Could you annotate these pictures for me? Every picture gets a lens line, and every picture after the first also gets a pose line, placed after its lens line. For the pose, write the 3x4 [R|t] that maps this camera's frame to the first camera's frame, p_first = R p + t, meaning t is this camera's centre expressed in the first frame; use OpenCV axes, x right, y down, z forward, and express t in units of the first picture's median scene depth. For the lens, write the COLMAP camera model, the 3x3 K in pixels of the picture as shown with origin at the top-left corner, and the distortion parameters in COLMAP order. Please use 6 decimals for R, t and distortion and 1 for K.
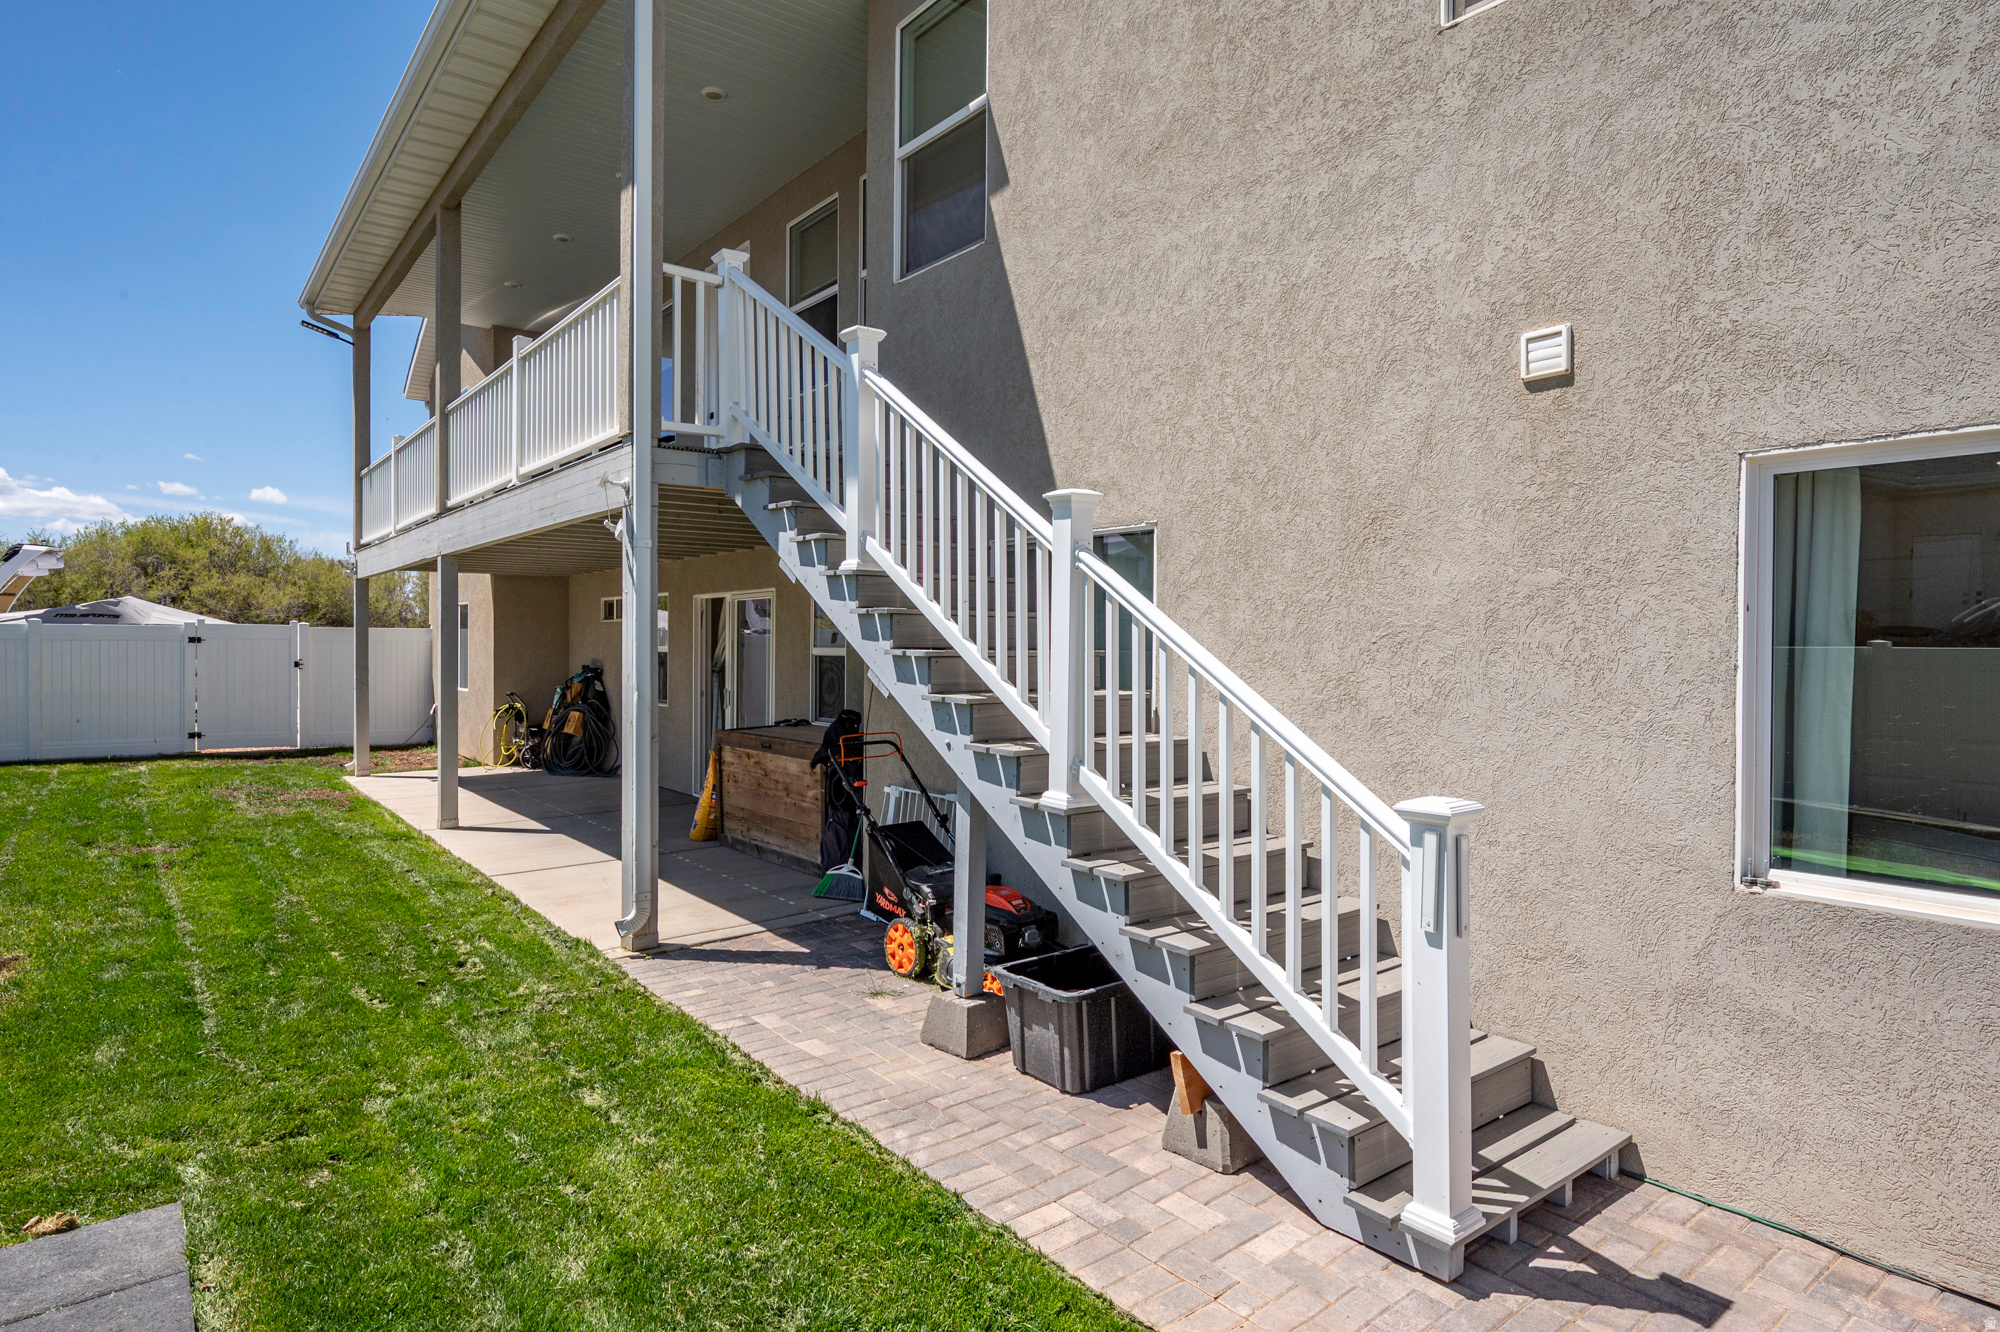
lens RADIAL K [[1099.5, 0, 997.0], [0, 1099.5, 658.8], [0, 0, 1]] dist [-0.000559, 0.000046]
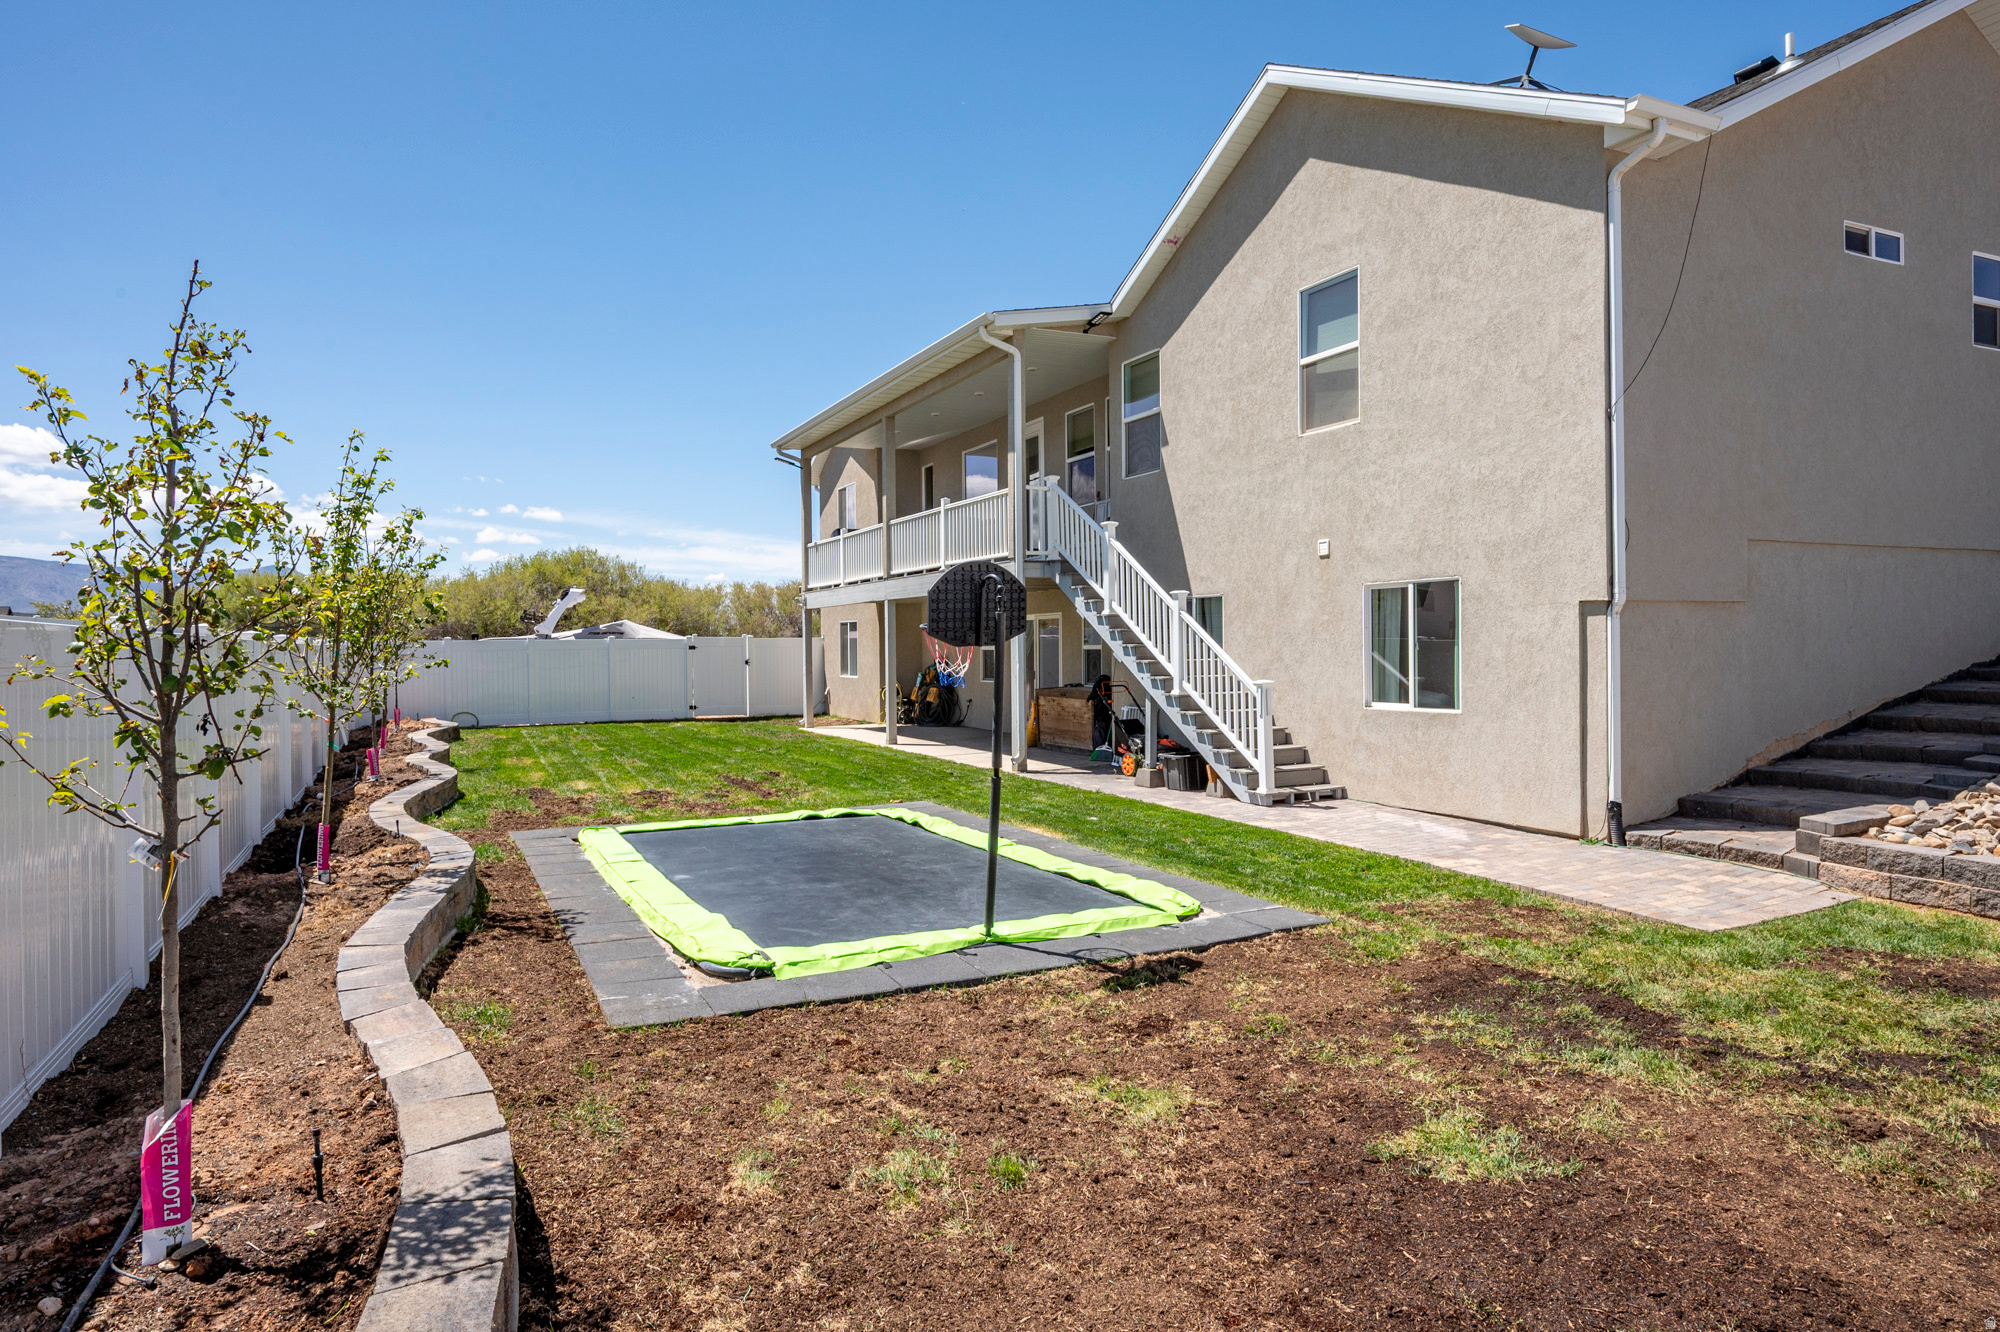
lens RADIAL K [[1196.6, 0, 998.1], [0, 1196.6, 660.4], [0, 0, 1]] dist [-0.000277, -0.000008]
pose [[0.977450, -0.013557, -0.210731, 0.220376], [0.013620, 0.999907, -0.001150, 0.029534], [0.210727, -0.001746, 0.977543, -1.889098]]
